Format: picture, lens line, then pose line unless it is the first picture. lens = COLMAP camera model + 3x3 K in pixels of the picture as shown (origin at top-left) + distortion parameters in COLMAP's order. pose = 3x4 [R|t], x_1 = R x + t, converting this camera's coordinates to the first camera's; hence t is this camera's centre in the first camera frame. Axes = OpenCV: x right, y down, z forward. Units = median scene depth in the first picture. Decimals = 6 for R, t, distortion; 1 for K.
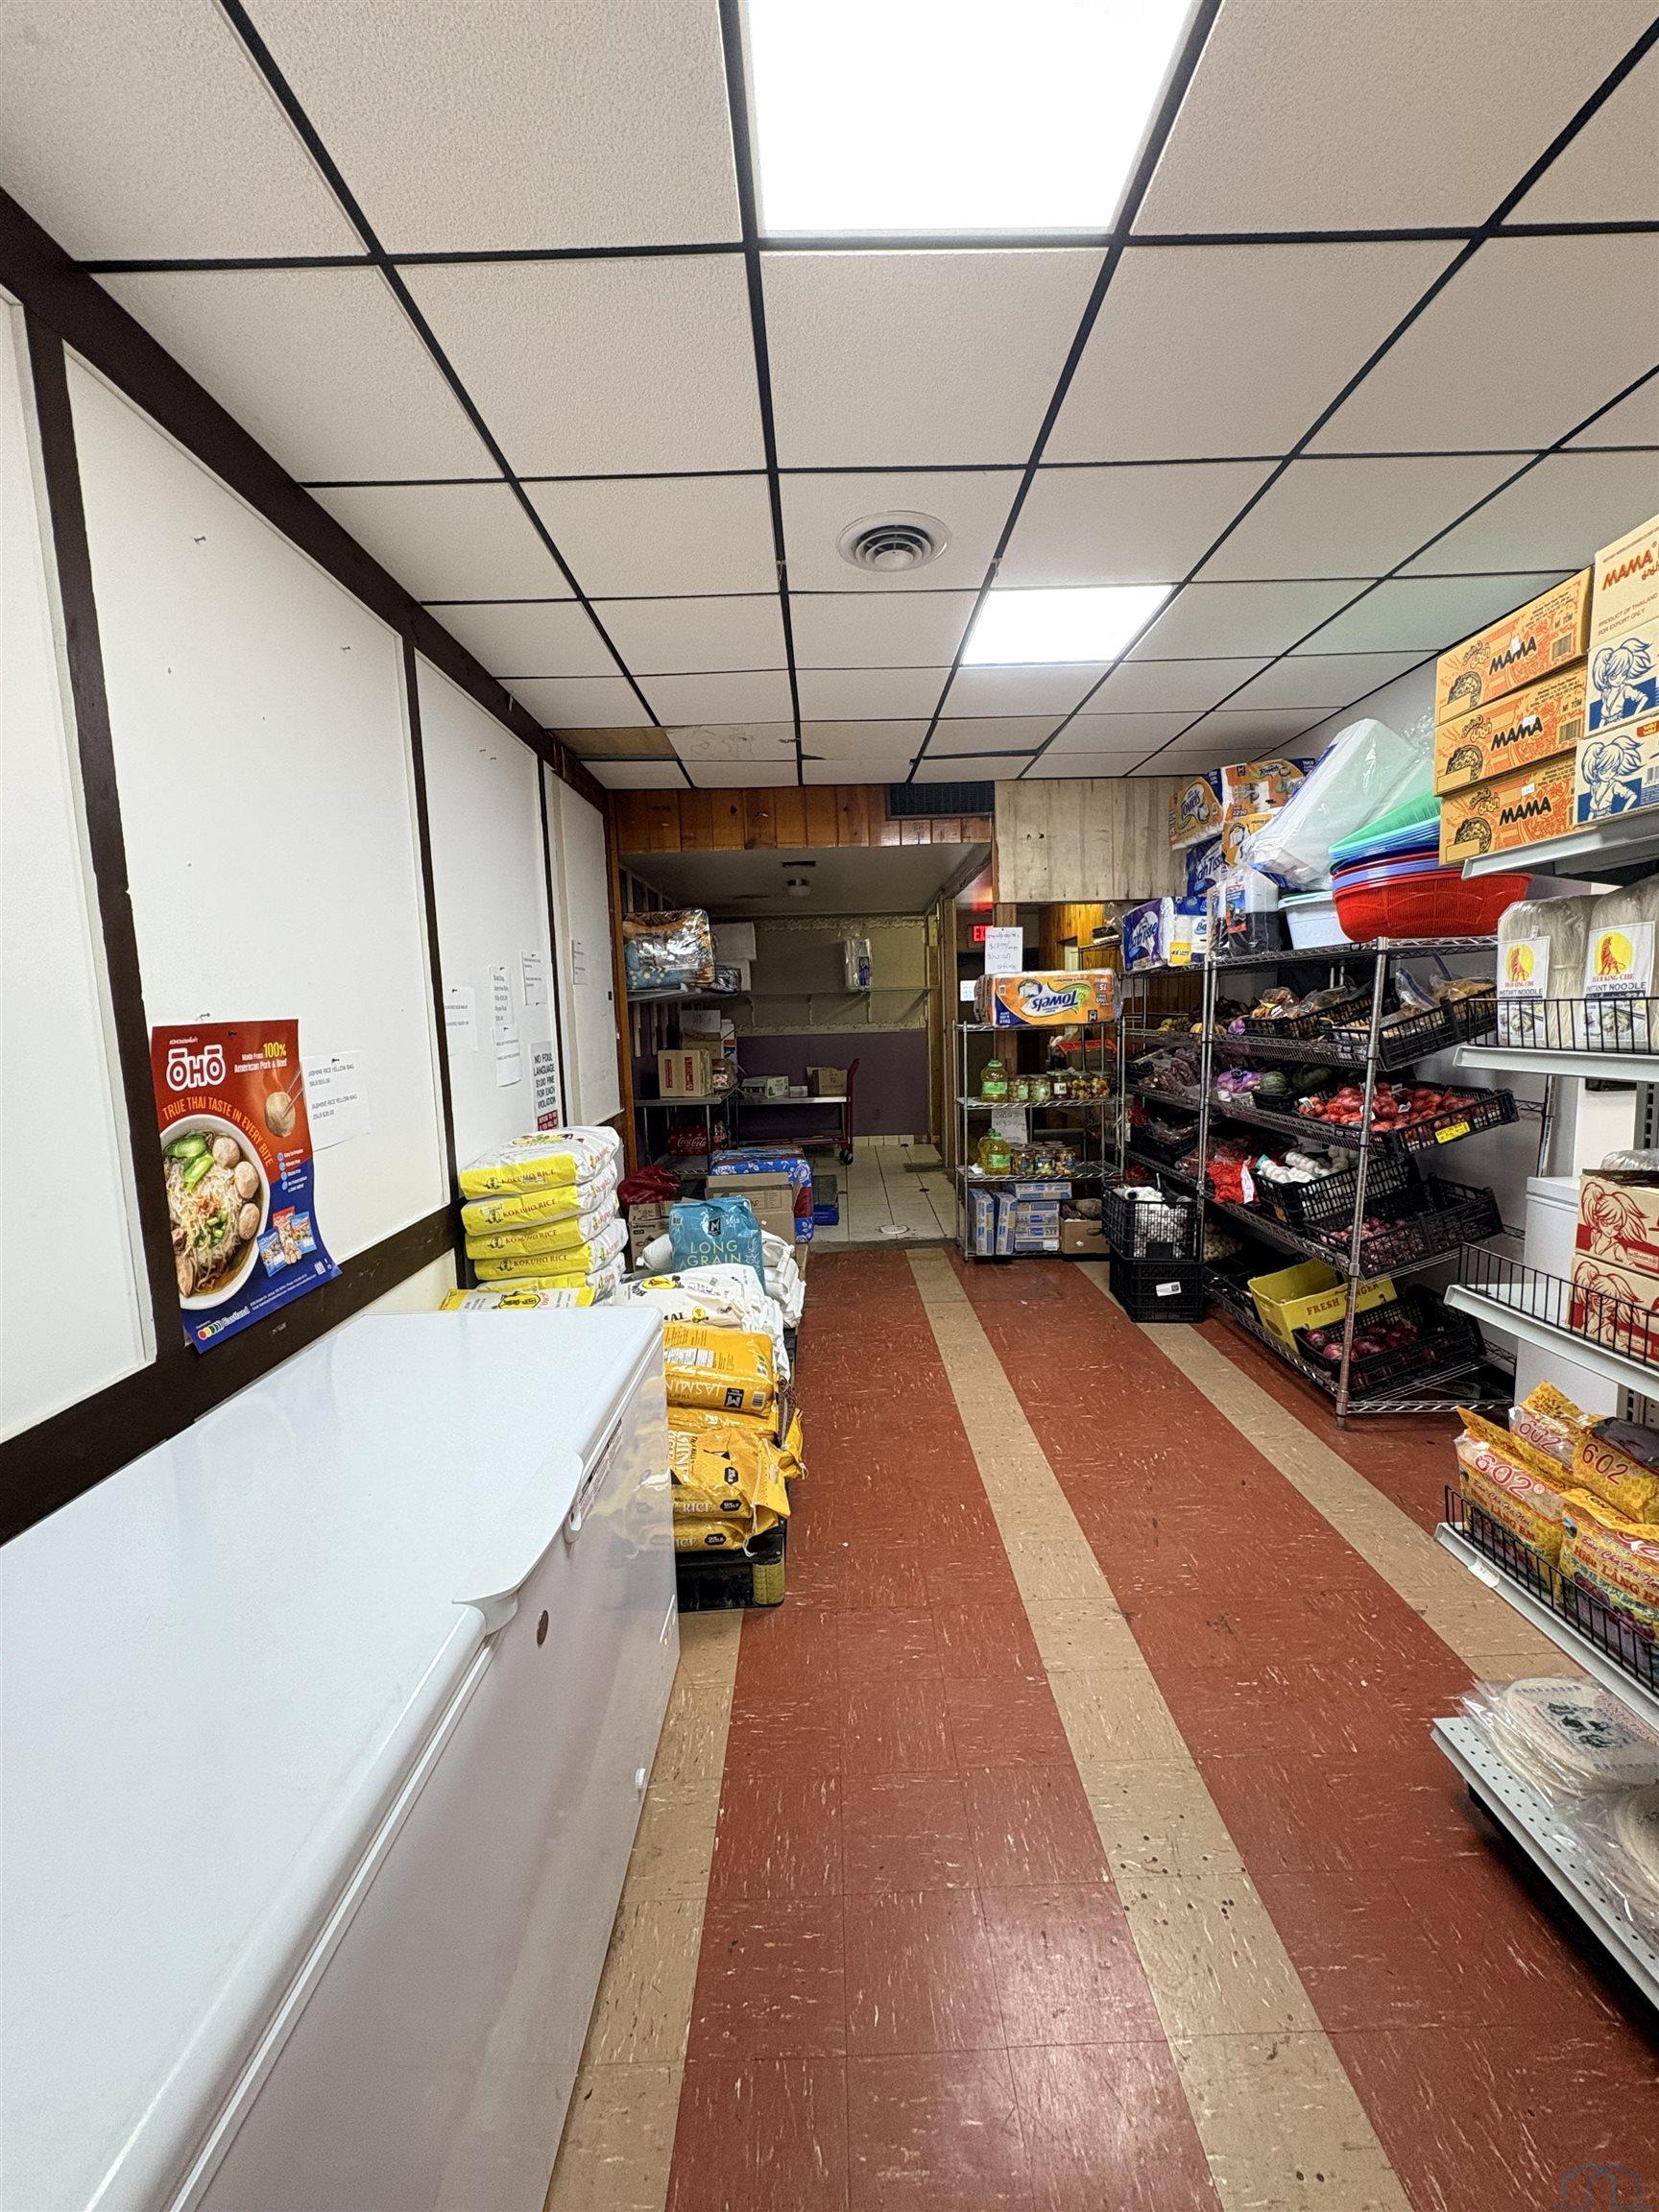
lens RADIAL K [[870.4, 0, 828.6], [0, 870.4, 1101.9], [0, 0, 1]] dist [0.001648, -0.000091]
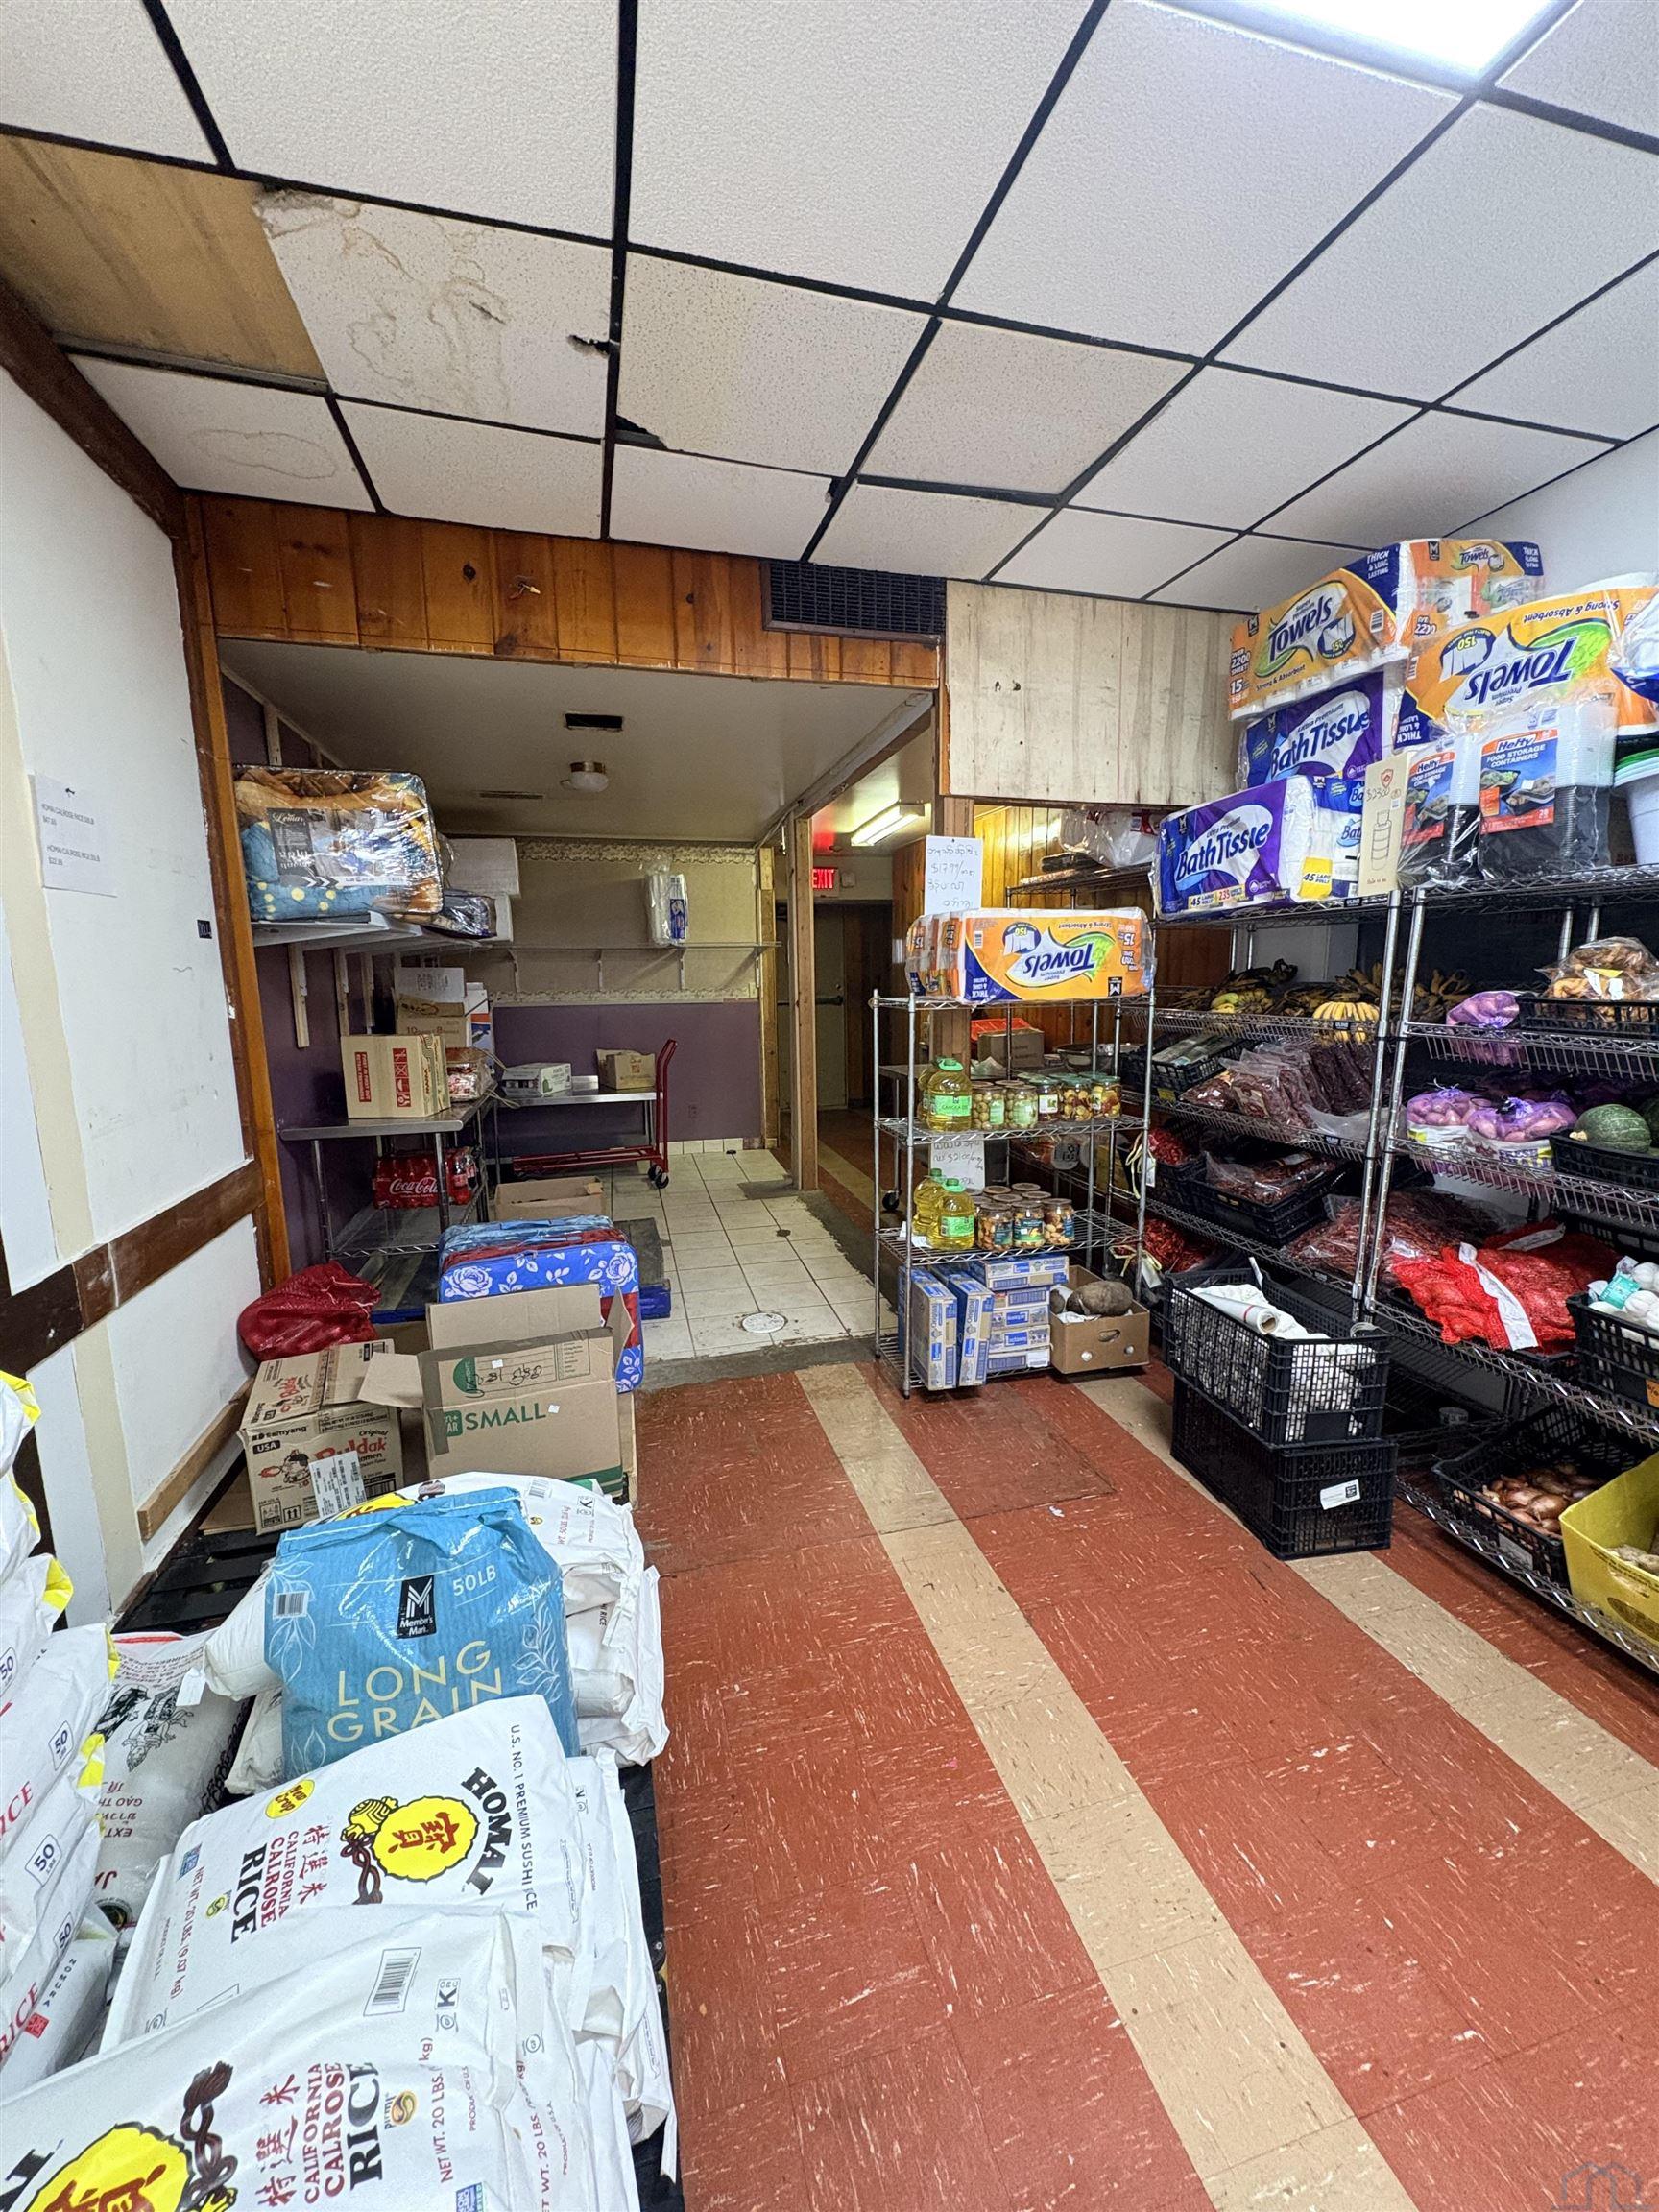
lens RADIAL K [[870.4, 0, 828.6], [0, 870.4, 1101.9], [0, 0, 1]] dist [0.001648, -0.000091]
pose [[0.967309, -0.018632, 0.252914, -0.040298], [0.008819, 0.999166, 0.039880, -0.042489], [-0.253446, -0.036346, 0.966666, 0.439454]]
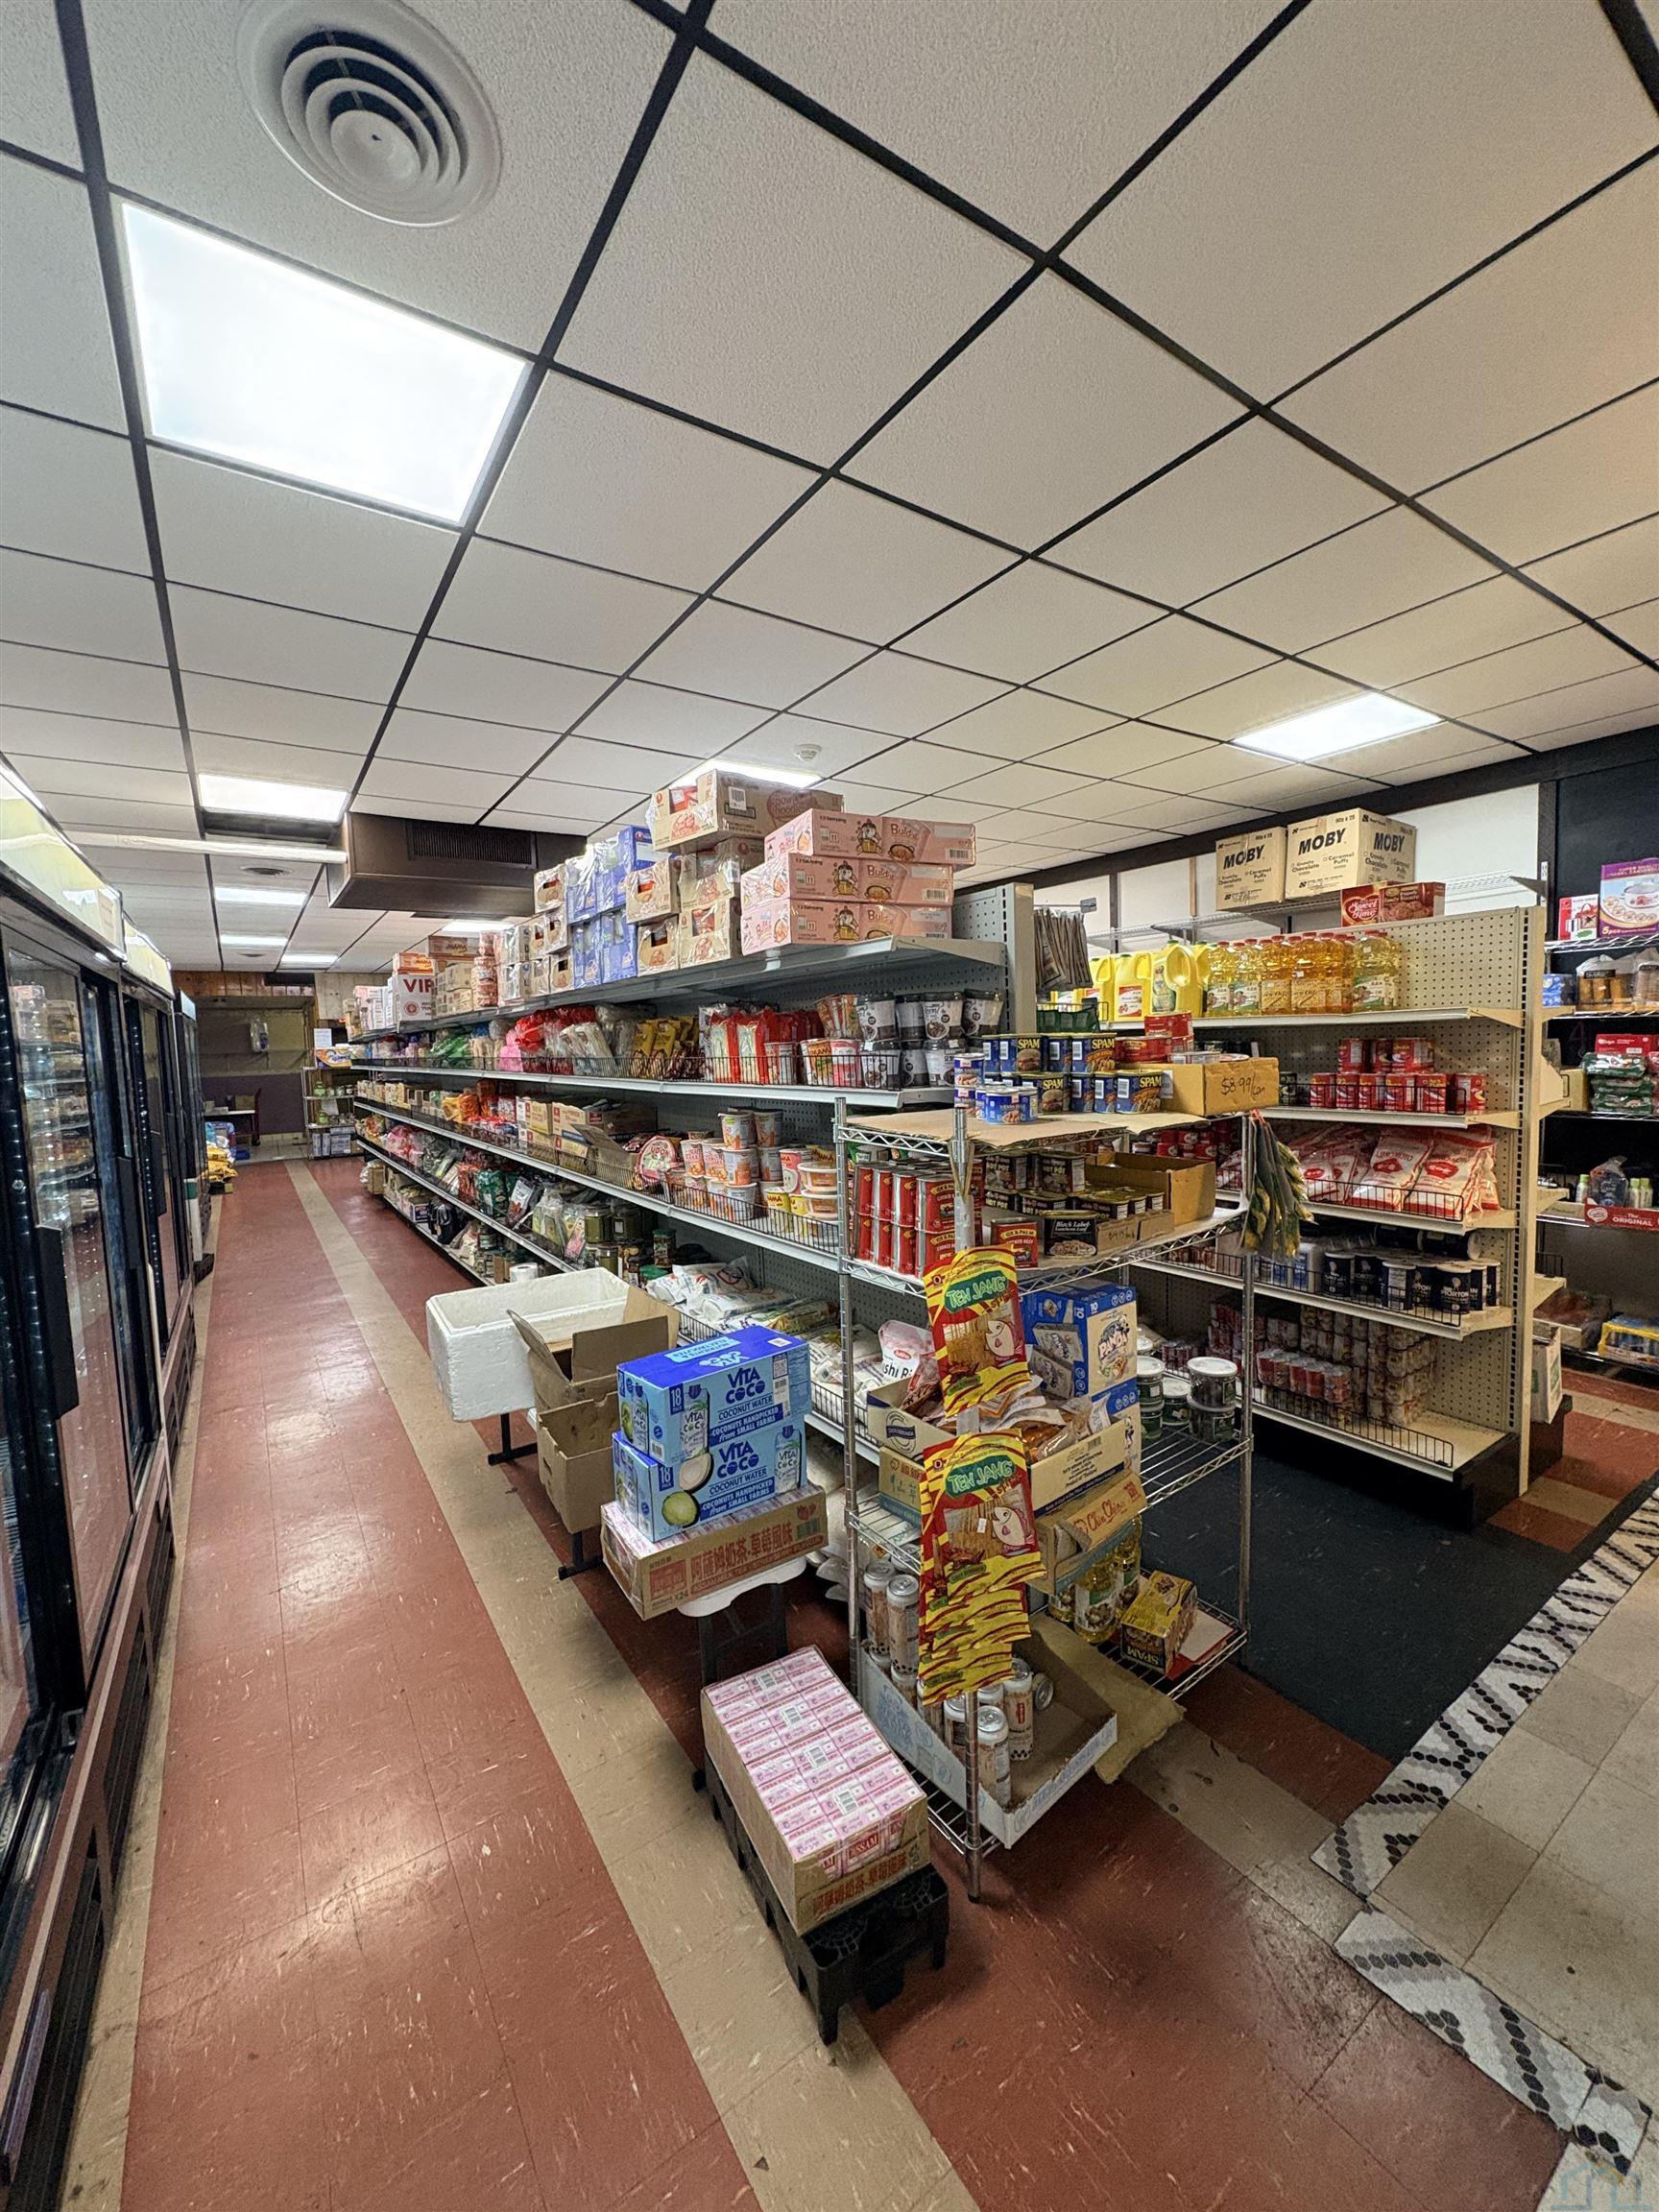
lens RADIAL K [[870.9, 0, 857.7], [0, 870.9, 1105.7], [0, 0, 1]] dist [0.001333, 0.000271]
pose [[0.820503, -0.036426, 0.570481, 0.026663], [0.067961, 0.997106, -0.034080, 0.216984], [-0.567588, 0.066733, 0.820604, -1.967090]]
